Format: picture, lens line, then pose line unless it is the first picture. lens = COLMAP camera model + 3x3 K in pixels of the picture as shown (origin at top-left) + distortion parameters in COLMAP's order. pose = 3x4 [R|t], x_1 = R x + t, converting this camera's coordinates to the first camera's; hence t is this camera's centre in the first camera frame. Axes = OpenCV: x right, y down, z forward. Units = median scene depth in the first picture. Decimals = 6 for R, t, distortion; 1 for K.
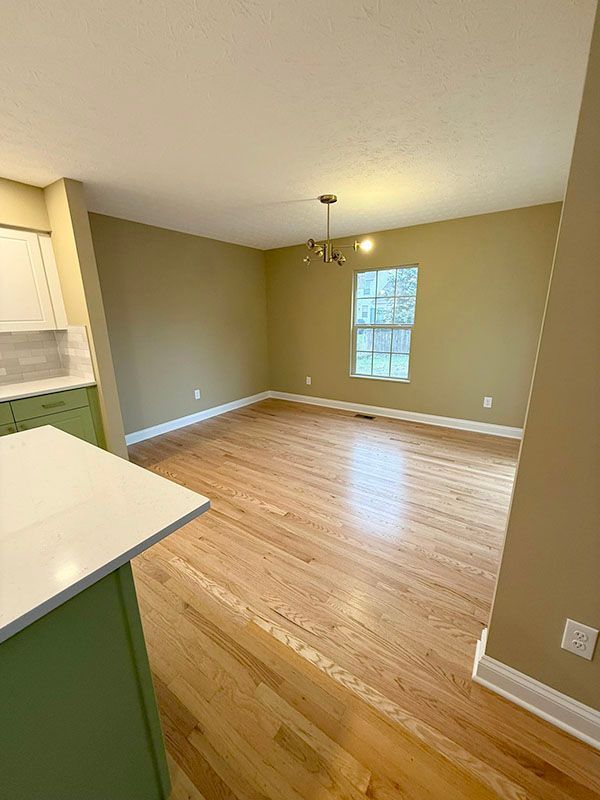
lens RADIAL K [[317.1, 0, 300.1], [0, 317.1, 398.8], [0, 0, 1]] dist [0.003115, 0.000024]
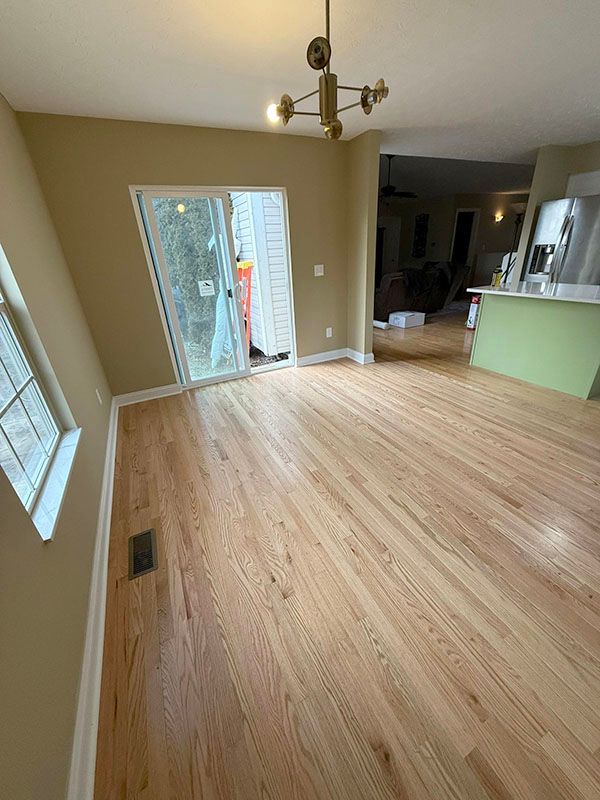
lens RADIAL K [[317.1, 0, 300.8], [0, 317.1, 398.0], [0, 0, 1]] dist [0.003115, 0.000024]
pose [[-0.873503, -0.144857, 0.464769, -0.114491], [0.192366, 0.774302, 0.602869, -0.297269], [-0.447201, 0.616014, -0.648489, 1.159718]]
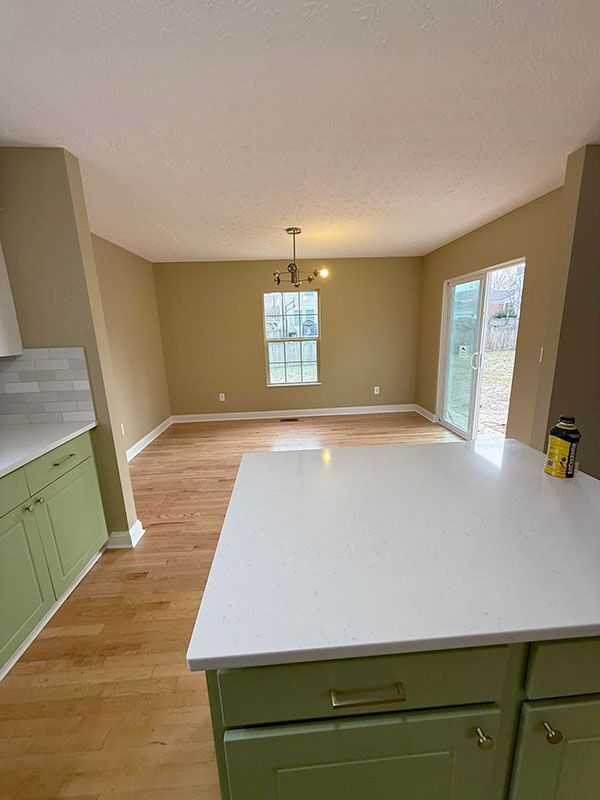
lens RADIAL K [[317.1, 0, 301.4], [0, 317.1, 400.6], [0, 0, 1]] dist [0.003115, 0.000024]
pose [[0.790013, -0.149265, 0.594643, -0.466461], [0.177179, 0.984110, 0.011637, -0.017573], [-0.586931, 0.096165, 0.803906, 0.076636]]
